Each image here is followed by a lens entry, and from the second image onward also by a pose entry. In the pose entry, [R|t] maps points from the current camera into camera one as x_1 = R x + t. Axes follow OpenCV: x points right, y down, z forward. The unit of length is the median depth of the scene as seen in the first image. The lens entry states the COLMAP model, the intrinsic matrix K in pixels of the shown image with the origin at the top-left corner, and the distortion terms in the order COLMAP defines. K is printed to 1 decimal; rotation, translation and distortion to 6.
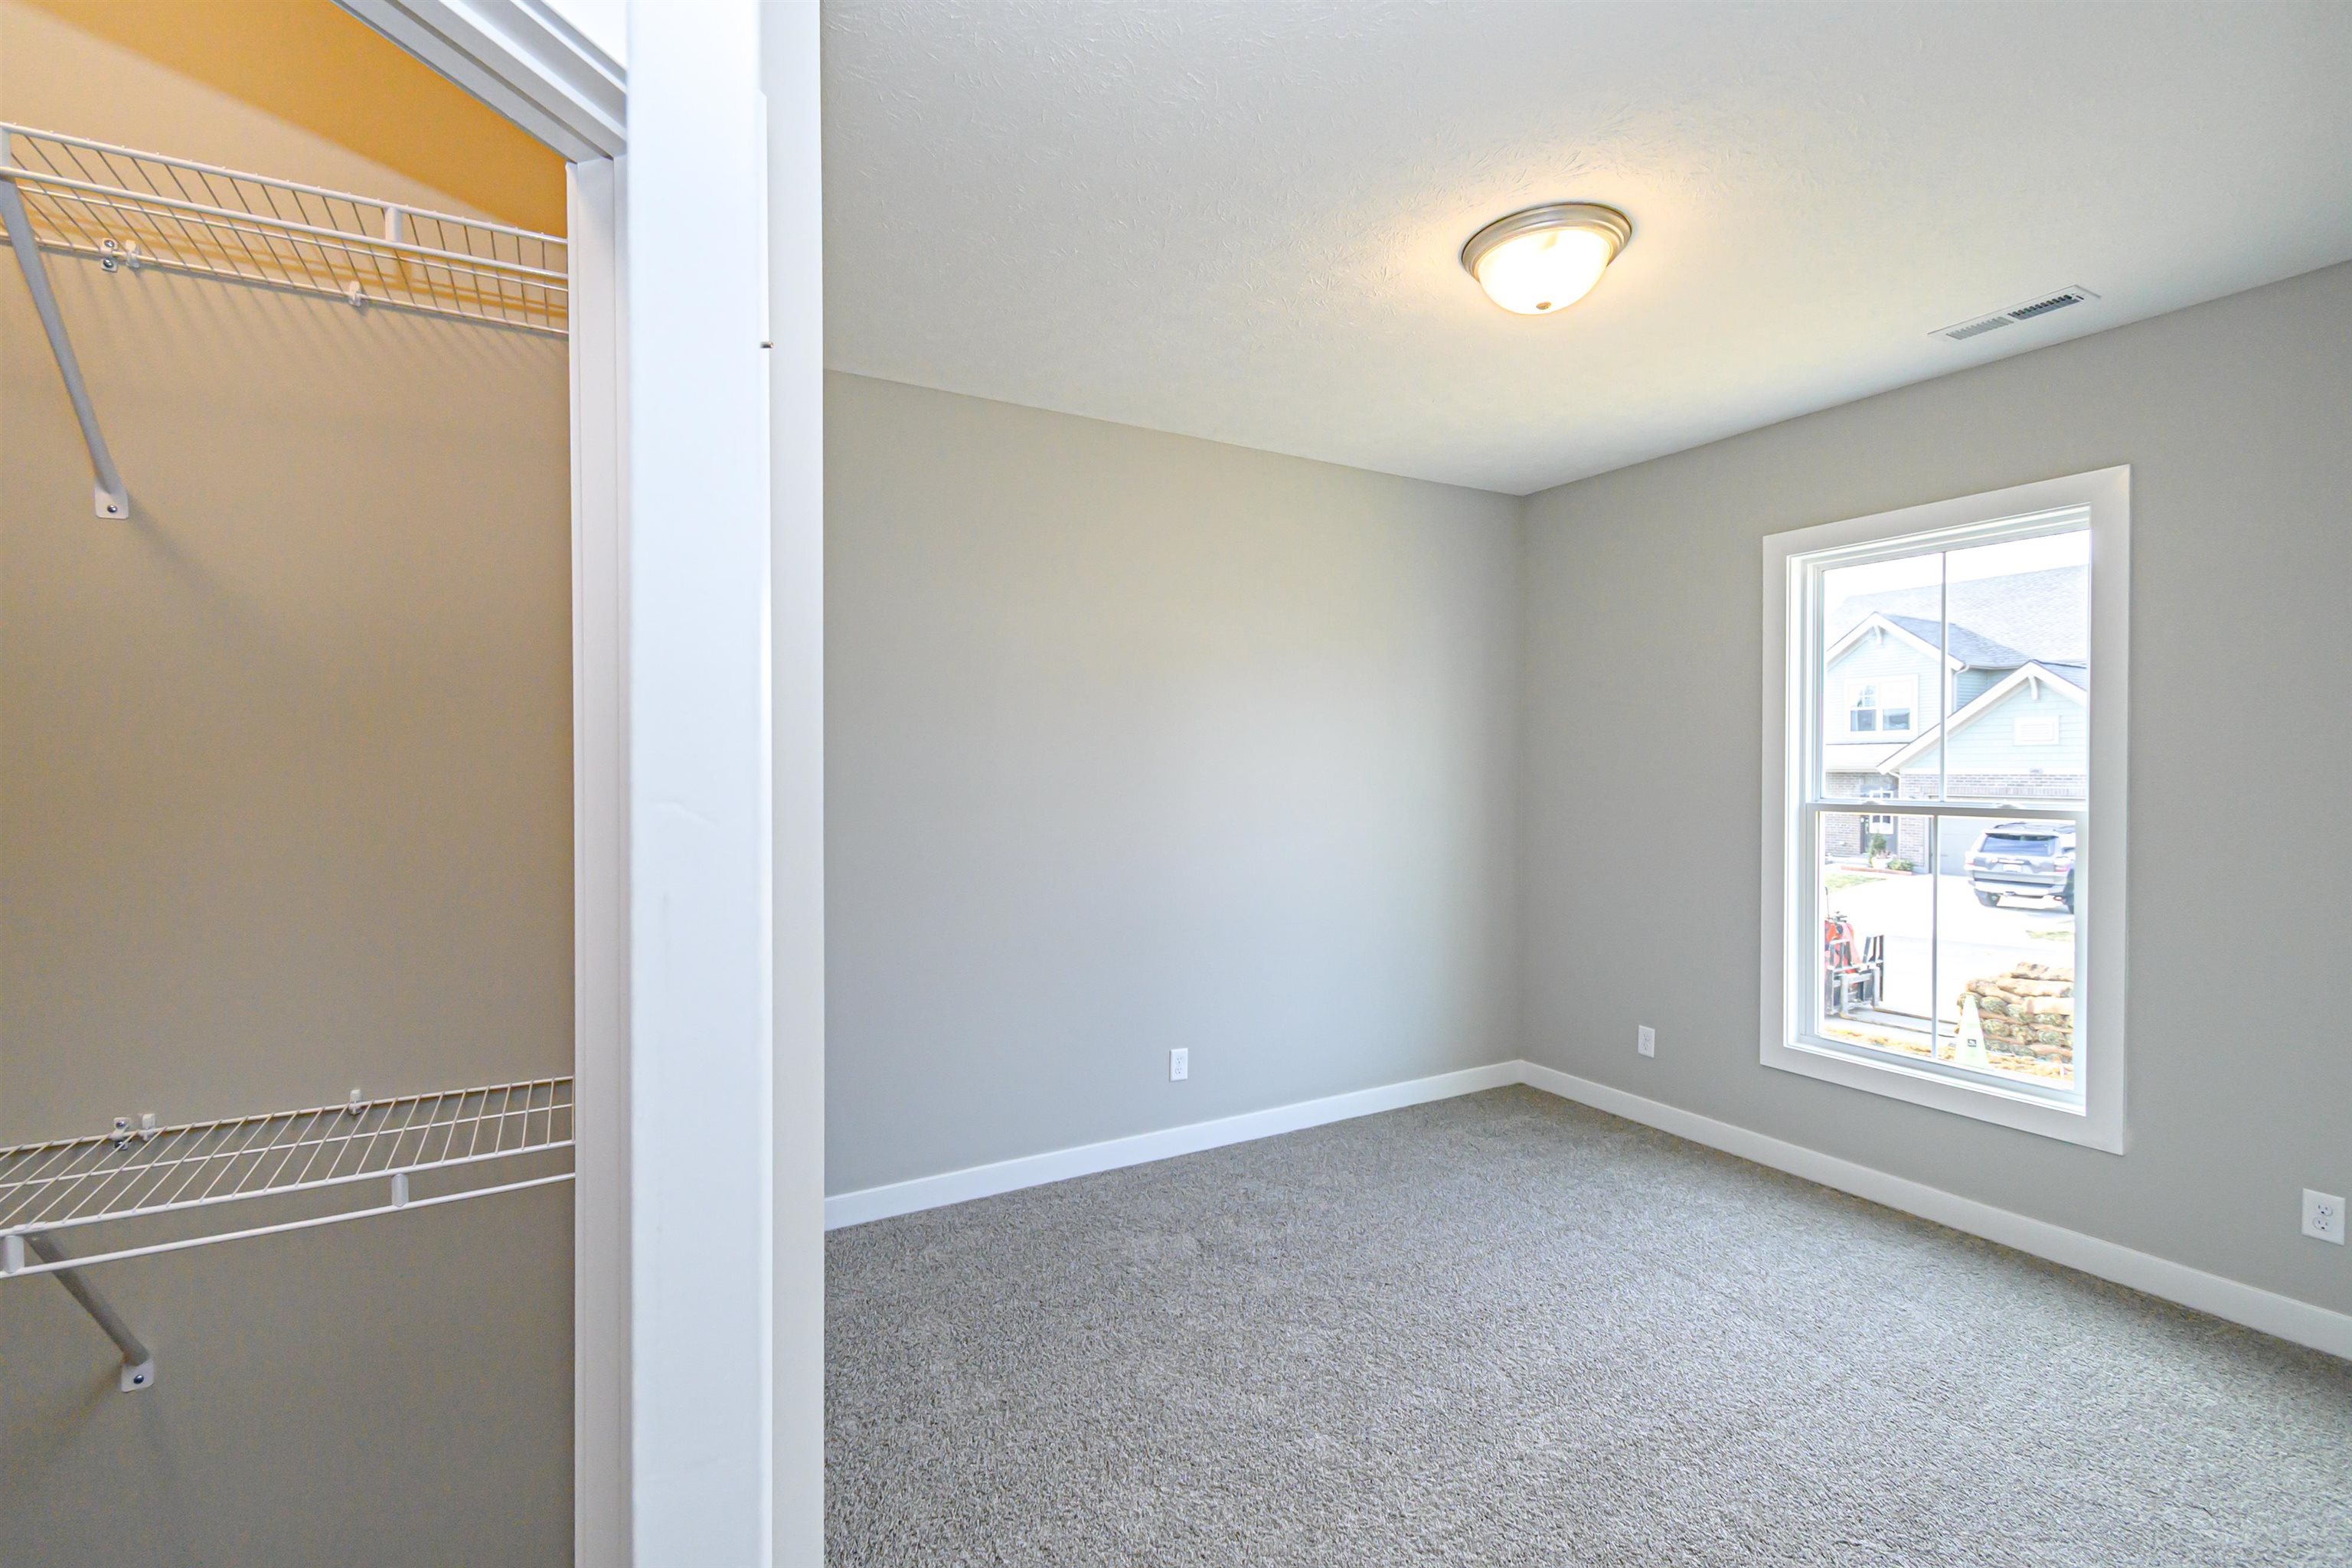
lens RADIAL K [[1043.4, 0, 1158.1], [0, 1043.4, 782.3], [0, 0, 1]] dist [0.008051, -0.004594]
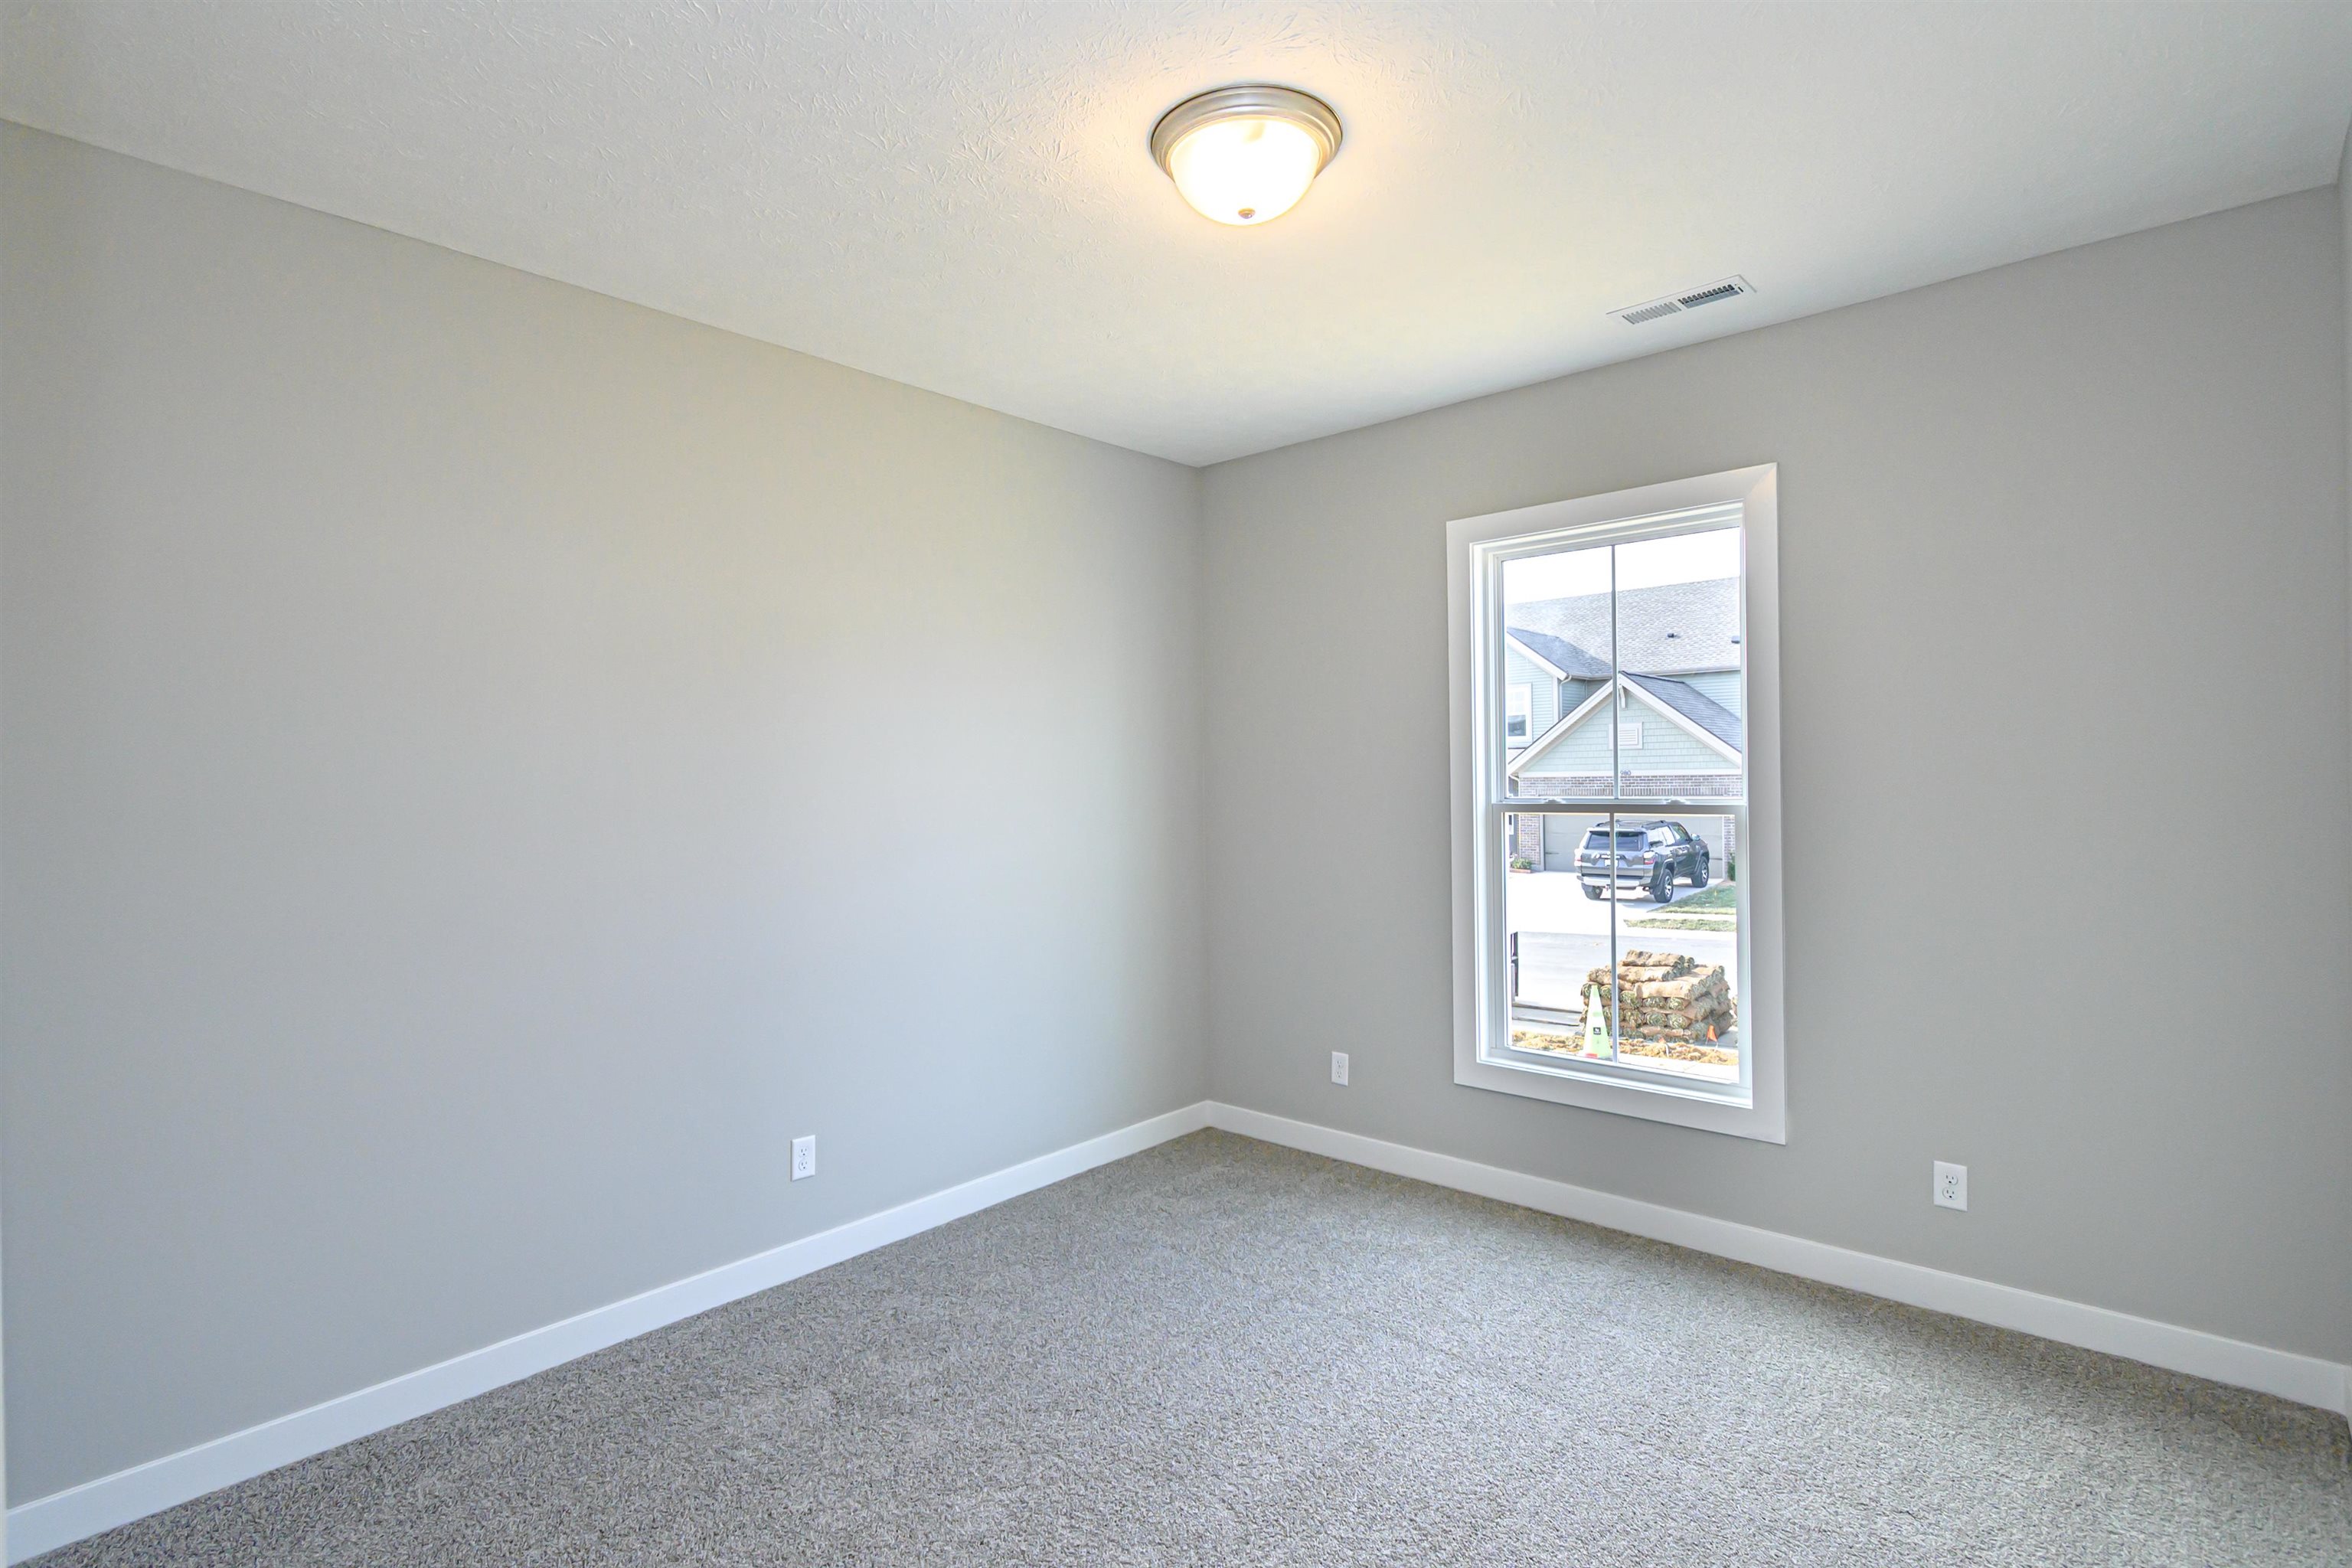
lens RADIAL K [[1171.3, 0, 1184.4], [0, 1171.3, 777.6], [0, 0, 1]] dist [0.003370, -0.001218]
pose [[0.943610, -0.013926, 0.330766, 0.004220], [0.018965, 0.999748, -0.012013, 0.004308], [-0.330515, 0.017609, 0.943636, 0.108179]]
